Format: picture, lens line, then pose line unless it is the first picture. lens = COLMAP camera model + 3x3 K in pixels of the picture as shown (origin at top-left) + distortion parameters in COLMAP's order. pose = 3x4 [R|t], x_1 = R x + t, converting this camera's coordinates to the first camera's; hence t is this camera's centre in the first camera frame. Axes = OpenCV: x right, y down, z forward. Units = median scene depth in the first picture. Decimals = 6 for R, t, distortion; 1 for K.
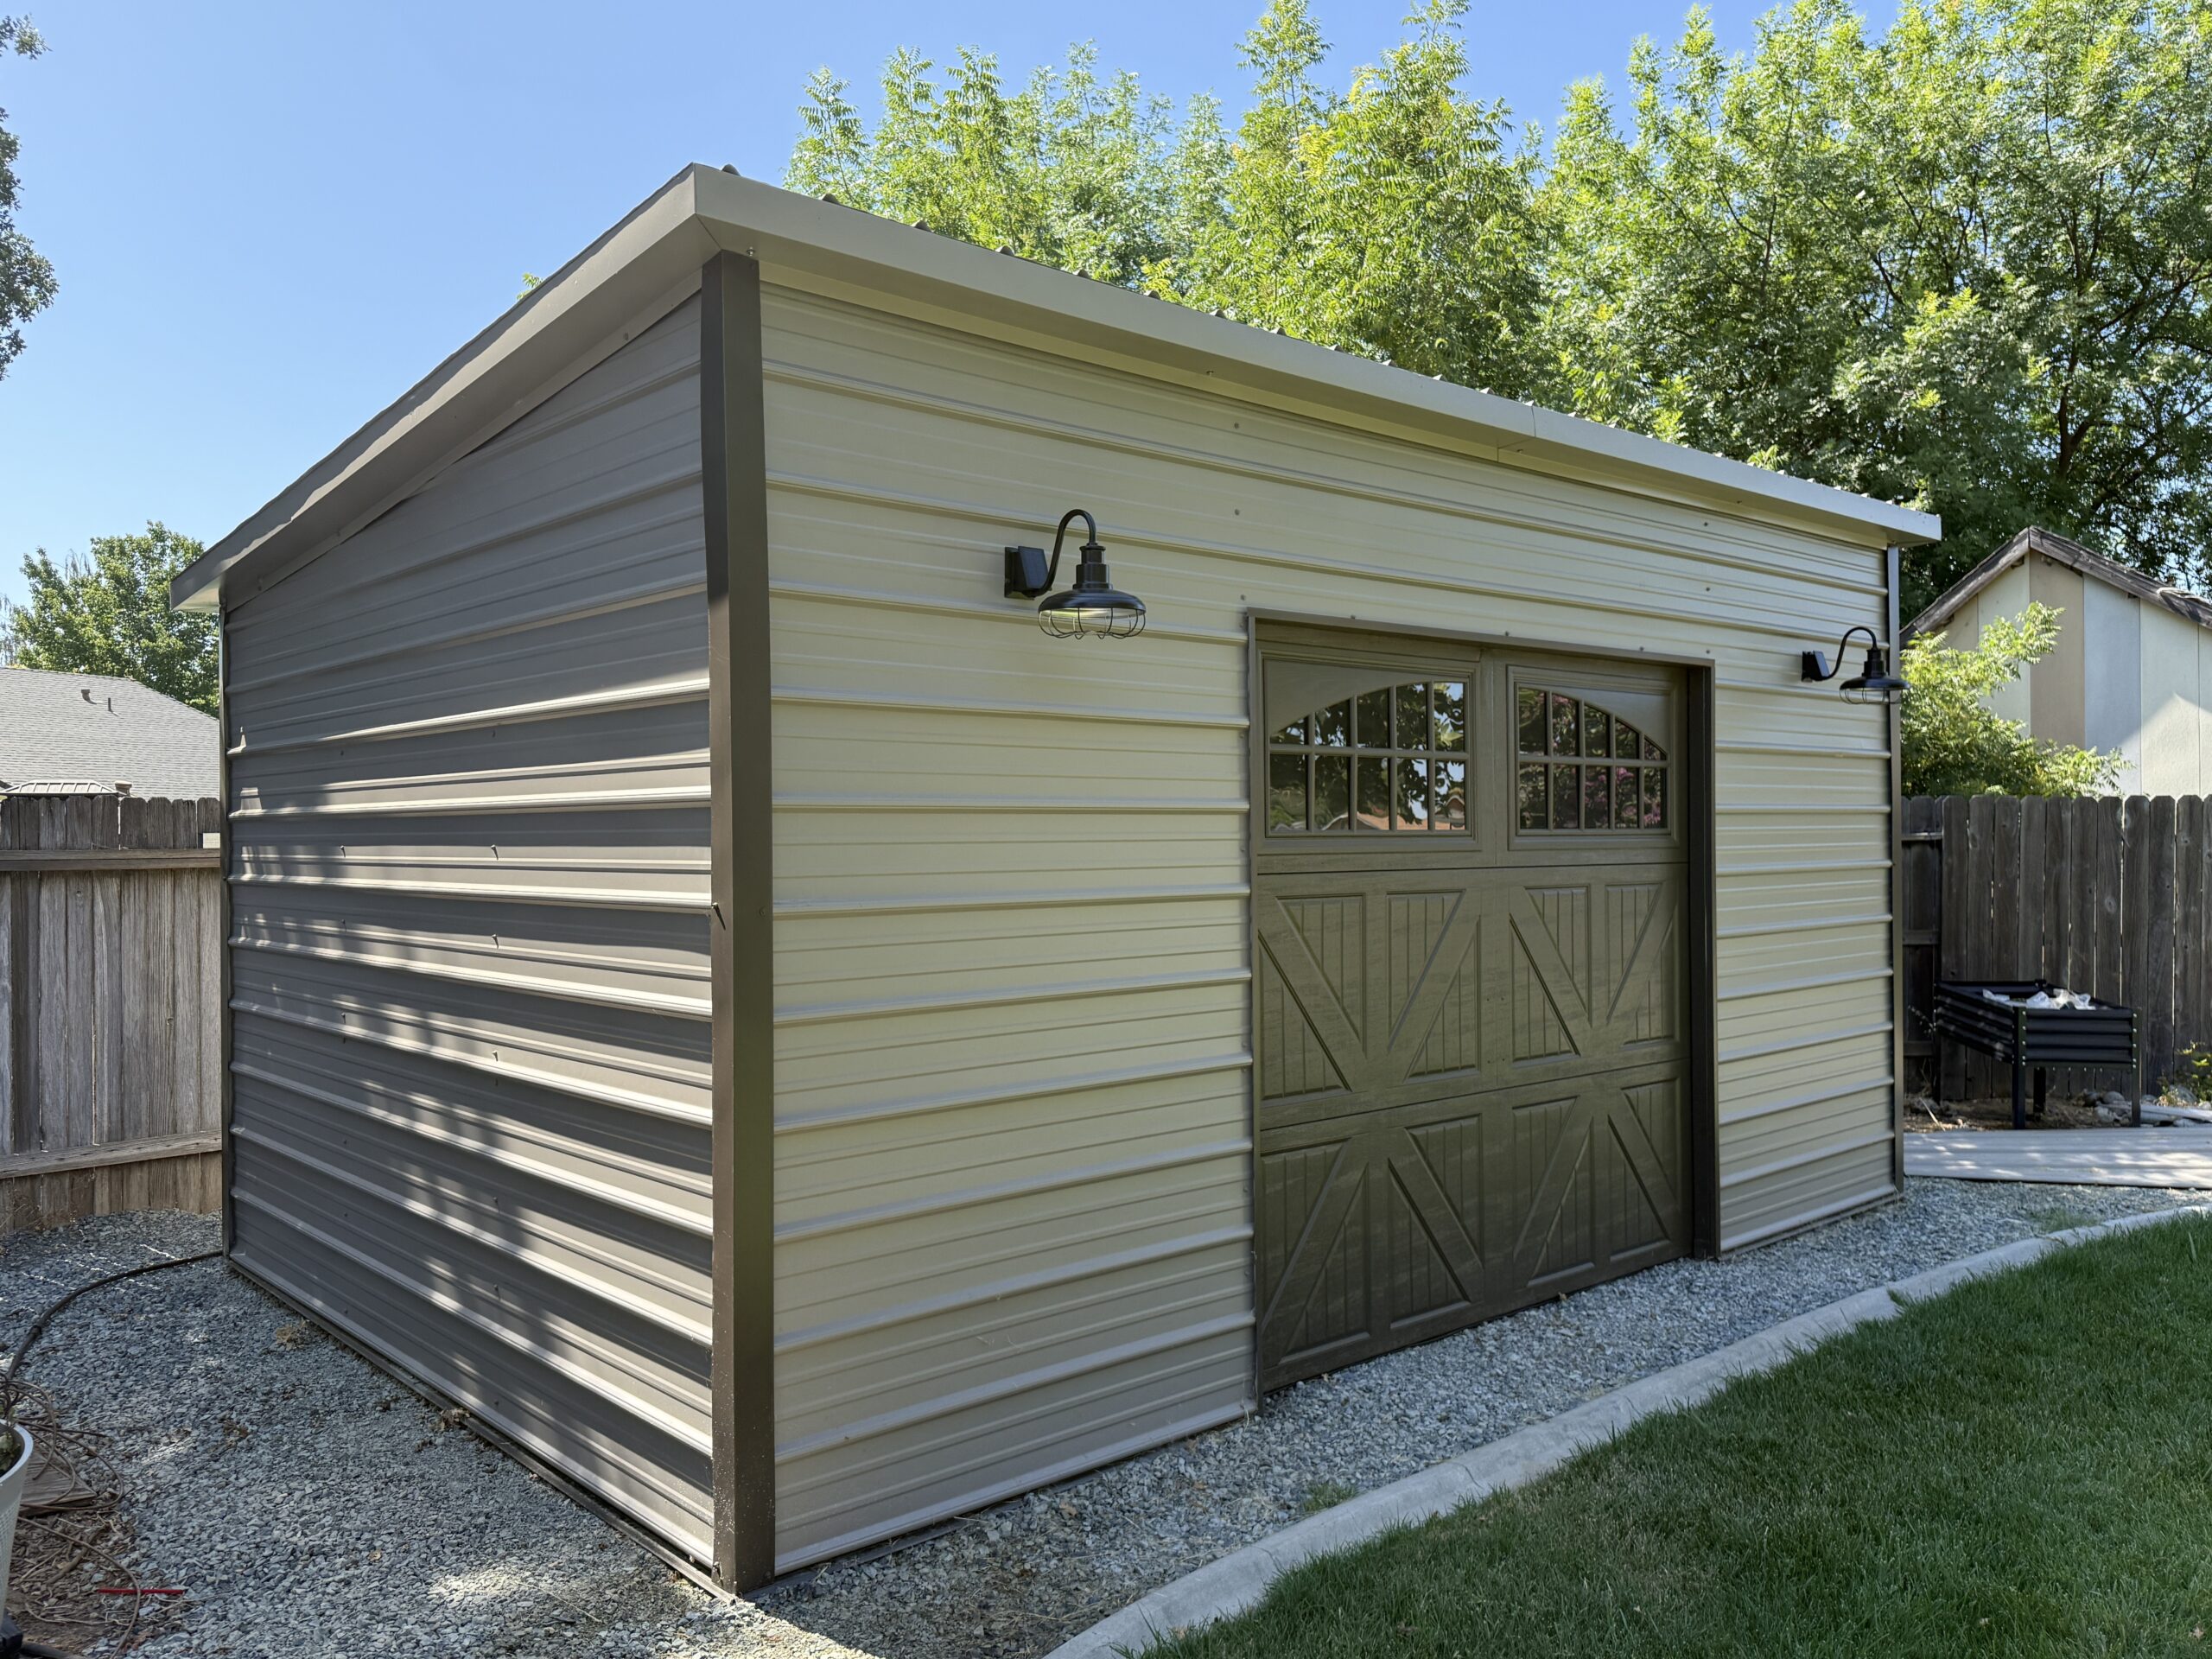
lens RADIAL K [[1689.4, 0, 1107.4], [0, 1689.4, 832.4], [0, 0, 1]] dist [0.003533, -0.004042]
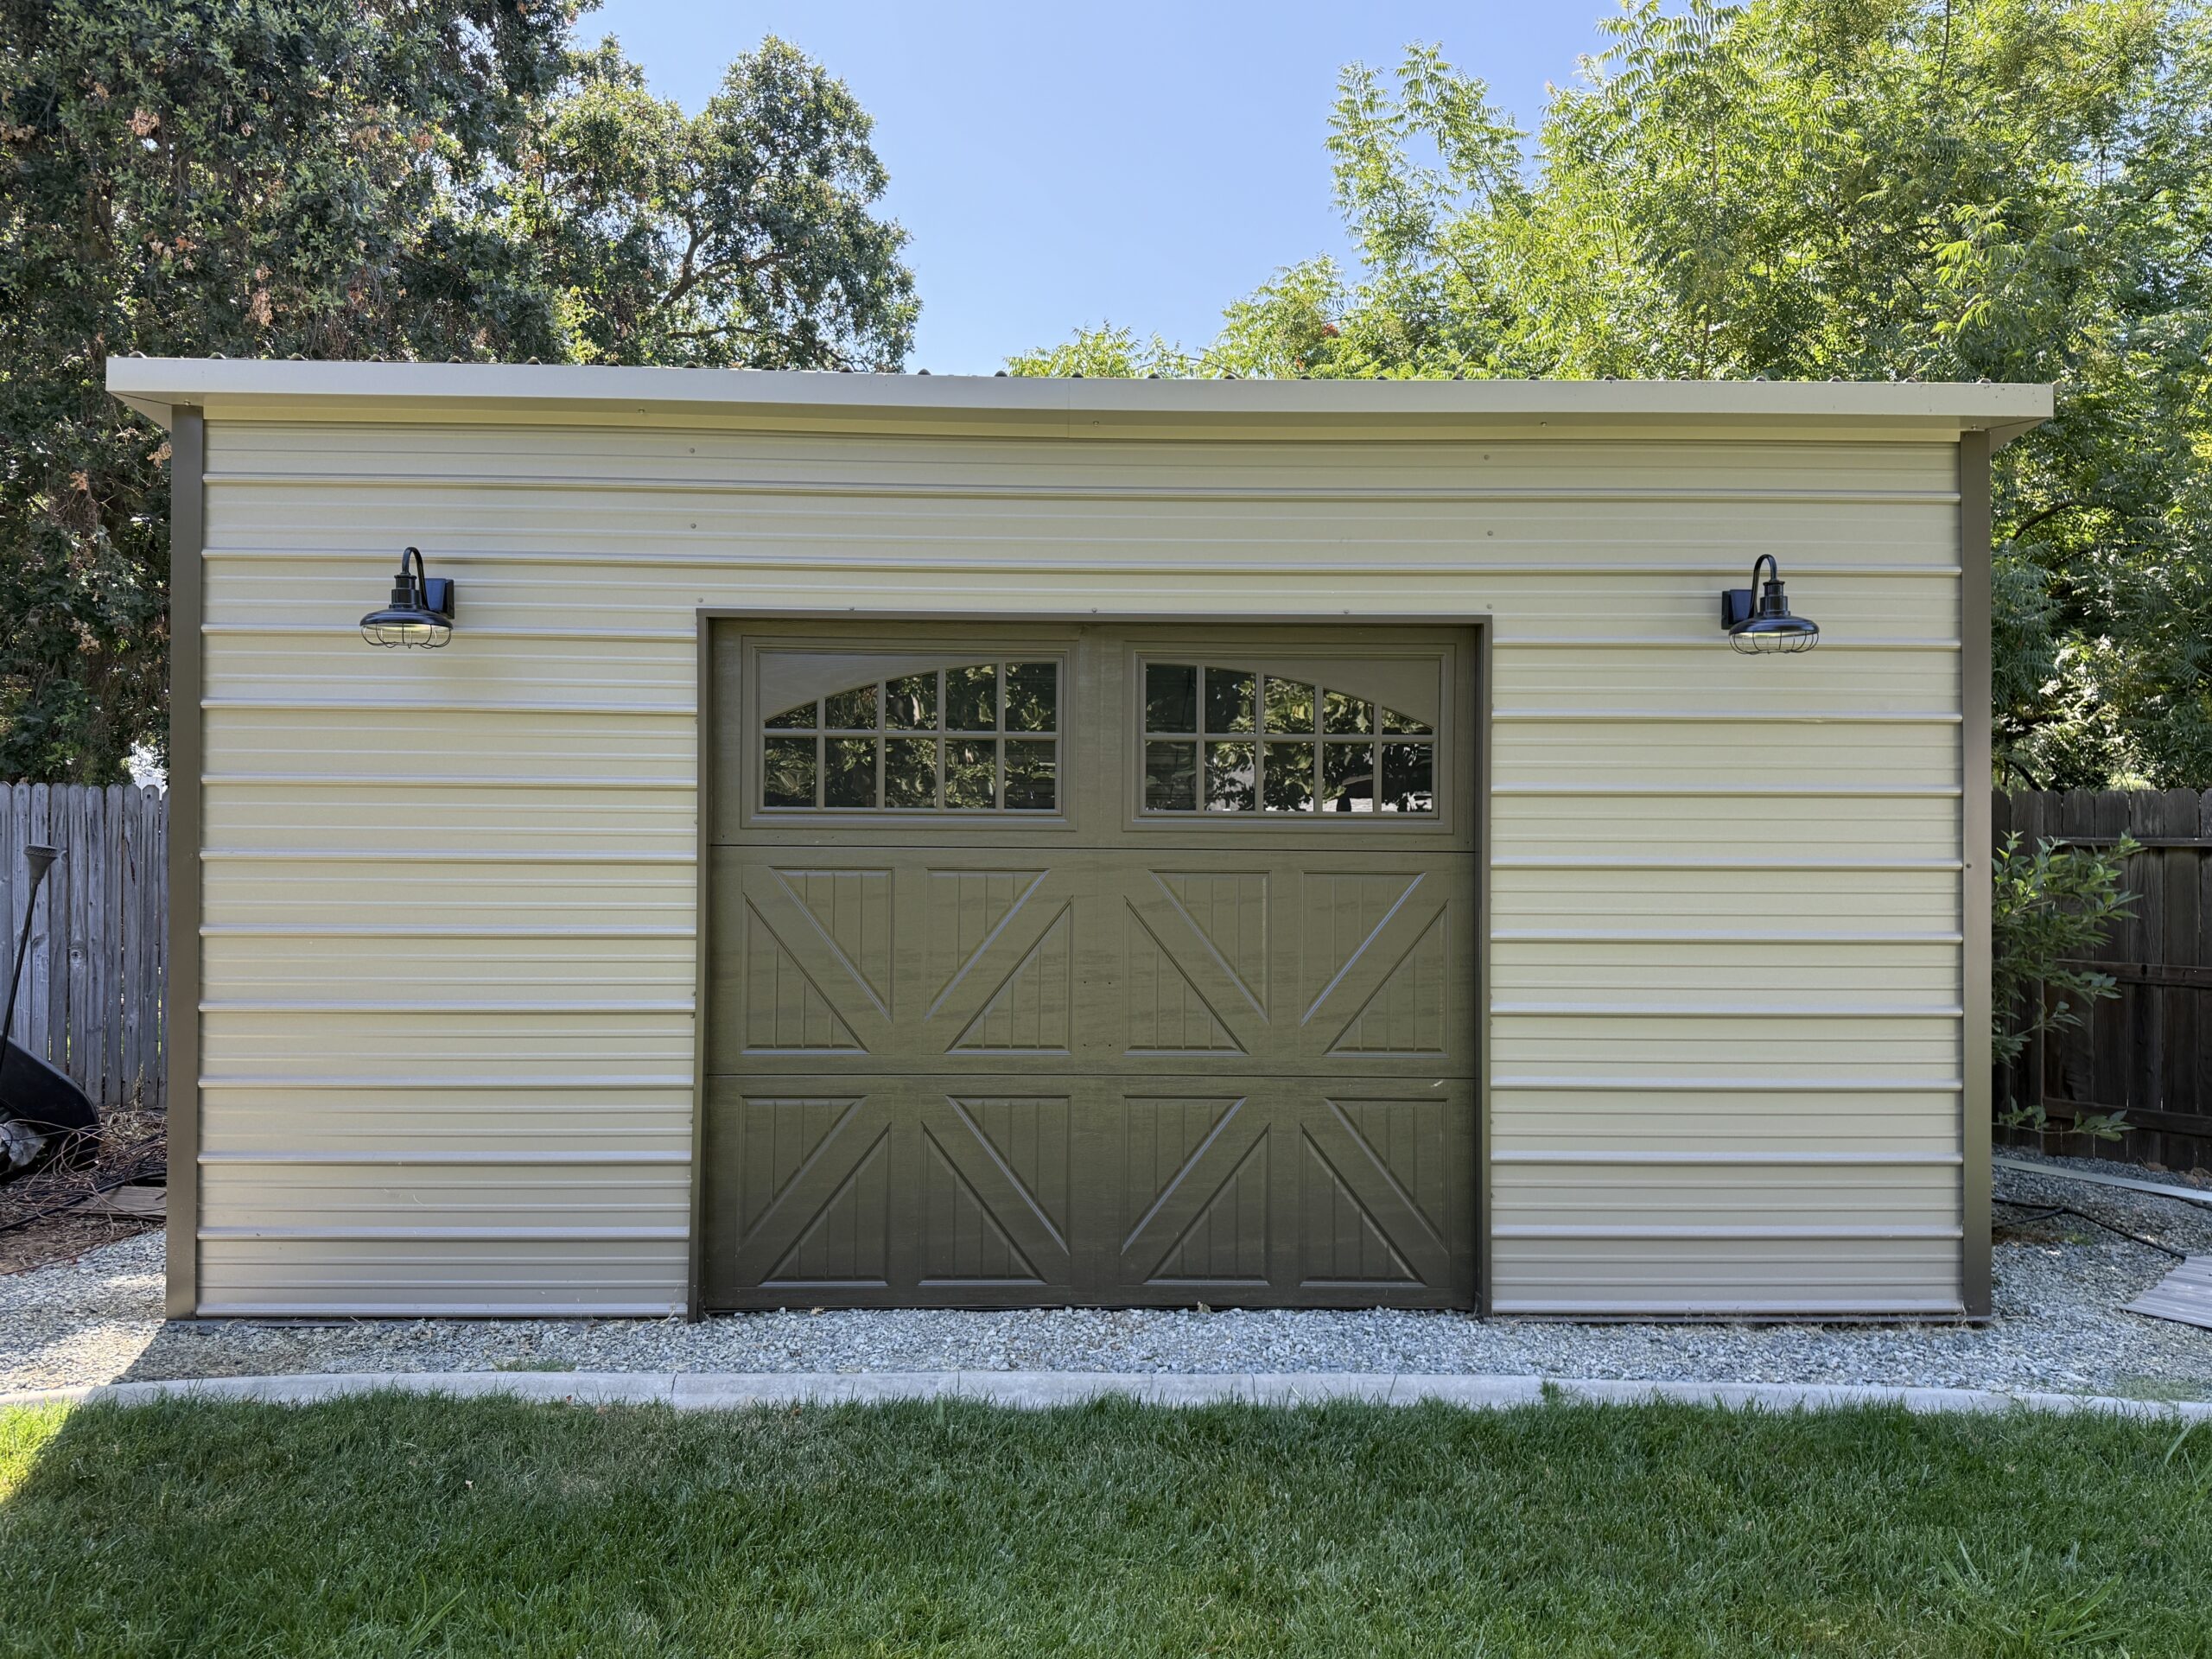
lens RADIAL K [[1689.4, 0, 1108.9], [0, 1689.4, 826.0], [0, 0, 1]] dist [0.003533, -0.004042]
pose [[0.769769, 0.006633, -0.638288, 0.905330], [-0.013554, 0.999890, -0.005955, 0.014287], [0.638179, 0.013236, 0.769774, 0.263921]]
